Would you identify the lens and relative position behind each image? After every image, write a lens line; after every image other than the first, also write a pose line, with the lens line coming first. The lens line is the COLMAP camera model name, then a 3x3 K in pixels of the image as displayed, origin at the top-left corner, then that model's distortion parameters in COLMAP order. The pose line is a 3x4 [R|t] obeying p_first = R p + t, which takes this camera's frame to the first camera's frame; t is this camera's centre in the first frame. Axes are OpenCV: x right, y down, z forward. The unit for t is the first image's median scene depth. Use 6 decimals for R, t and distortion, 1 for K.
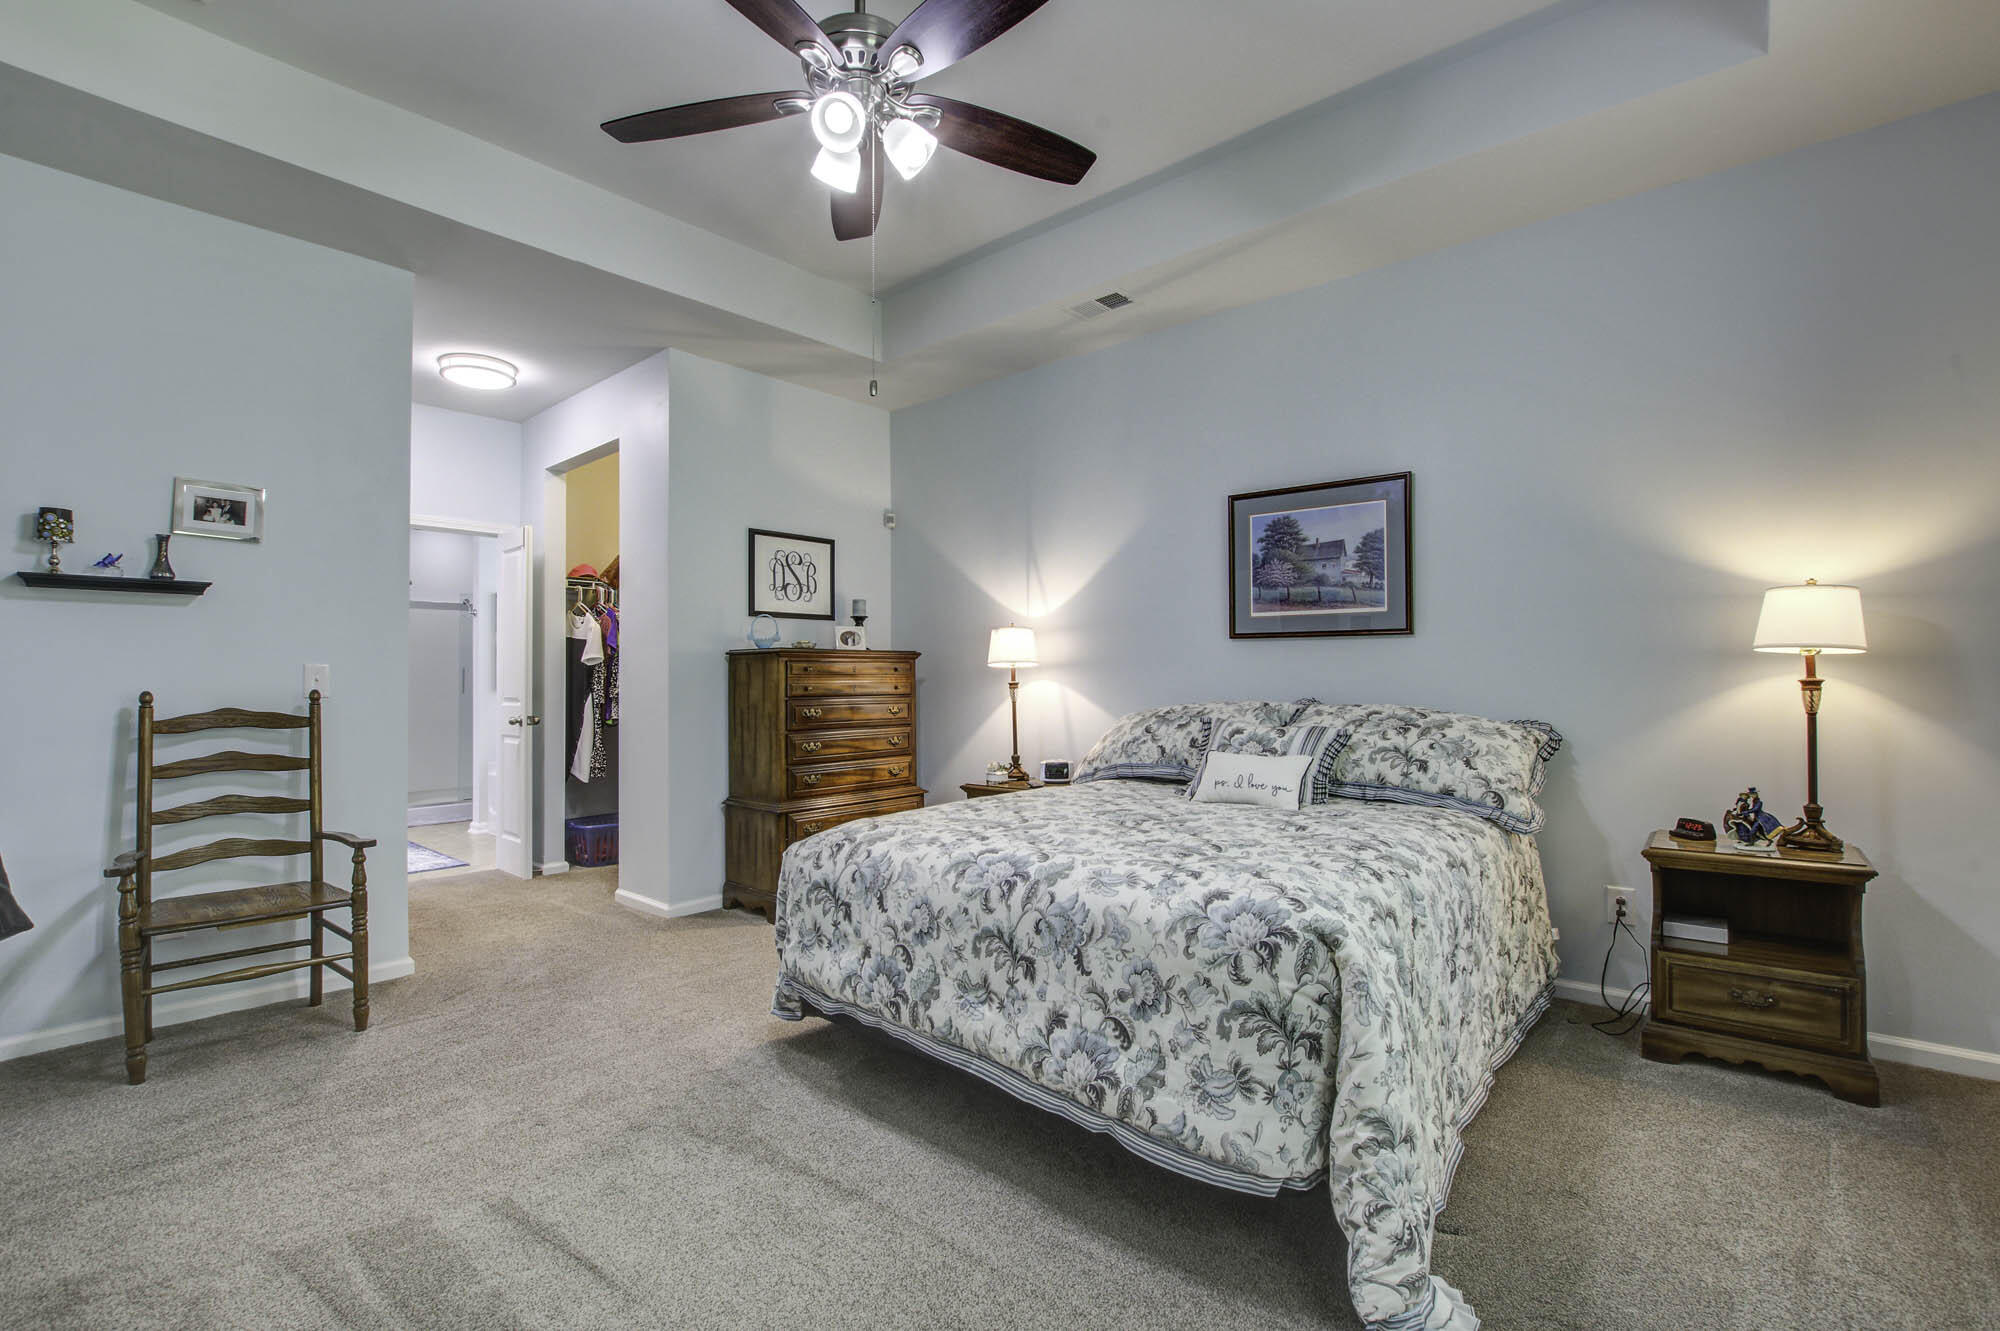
lens RADIAL K [[932.3, 0, 994.5], [0, 932.3, 659.5], [0, 0, 1]] dist [-0.053838, 0.017551]
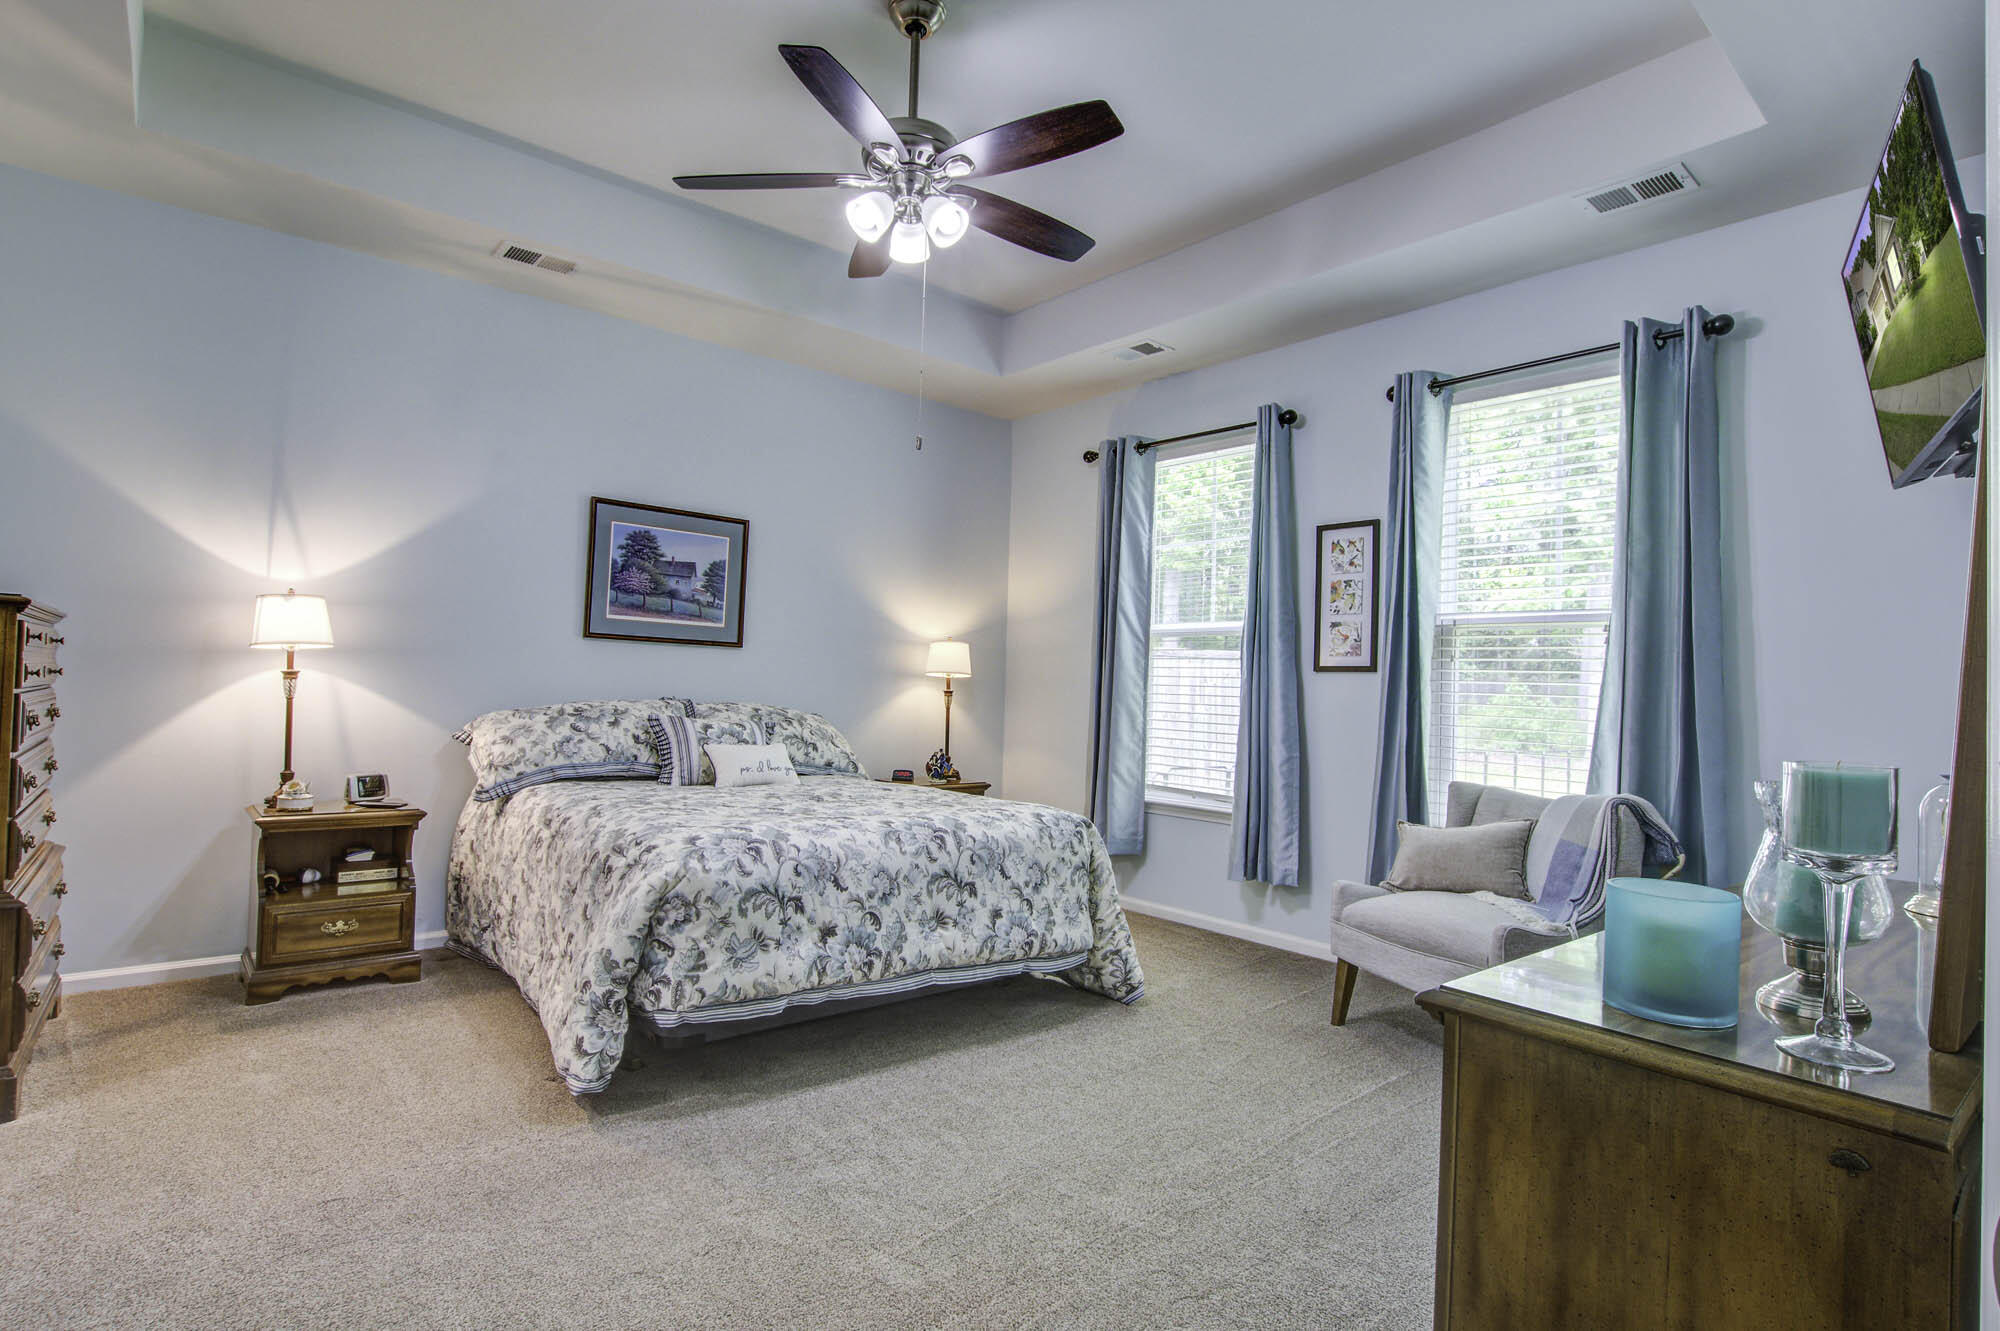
lens RADIAL K [[1118.4, 0, 991.2], [0, 1118.4, 664.2], [0, 0, 1]] dist [-0.008935, 0.000191]
pose [[0.086480, 0.029227, 0.995825, -1.357754], [-0.054711, 0.998200, -0.024545, 0.019050], [-0.994750, -0.052360, 0.087924, 0.664617]]
